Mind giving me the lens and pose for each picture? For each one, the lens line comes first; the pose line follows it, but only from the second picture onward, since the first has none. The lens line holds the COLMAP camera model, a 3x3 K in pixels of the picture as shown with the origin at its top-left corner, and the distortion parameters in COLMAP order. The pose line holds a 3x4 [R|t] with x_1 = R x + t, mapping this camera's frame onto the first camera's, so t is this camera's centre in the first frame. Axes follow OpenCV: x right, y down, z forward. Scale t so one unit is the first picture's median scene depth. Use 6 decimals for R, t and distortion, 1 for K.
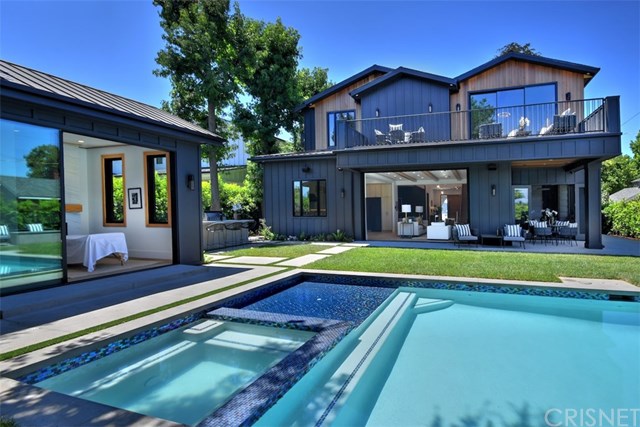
lens RADIAL K [[293.3, 0, 320.5], [0, 293.3, 215.8], [0, 0, 1]] dist [-0.004305, -0.001268]
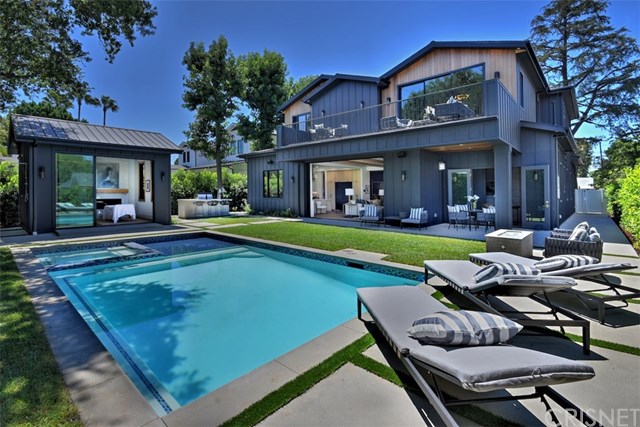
lens RADIAL K [[308.2, 0, 324.2], [0, 308.2, 187.3], [0, 0, 1]] dist [-0.008965, -0.003449]
pose [[0.896247, 0.000785, -0.443554, 0.783350], [-0.015222, 0.999464, -0.028990, -0.007360], [0.443293, 0.032734, 0.895779, -0.135615]]
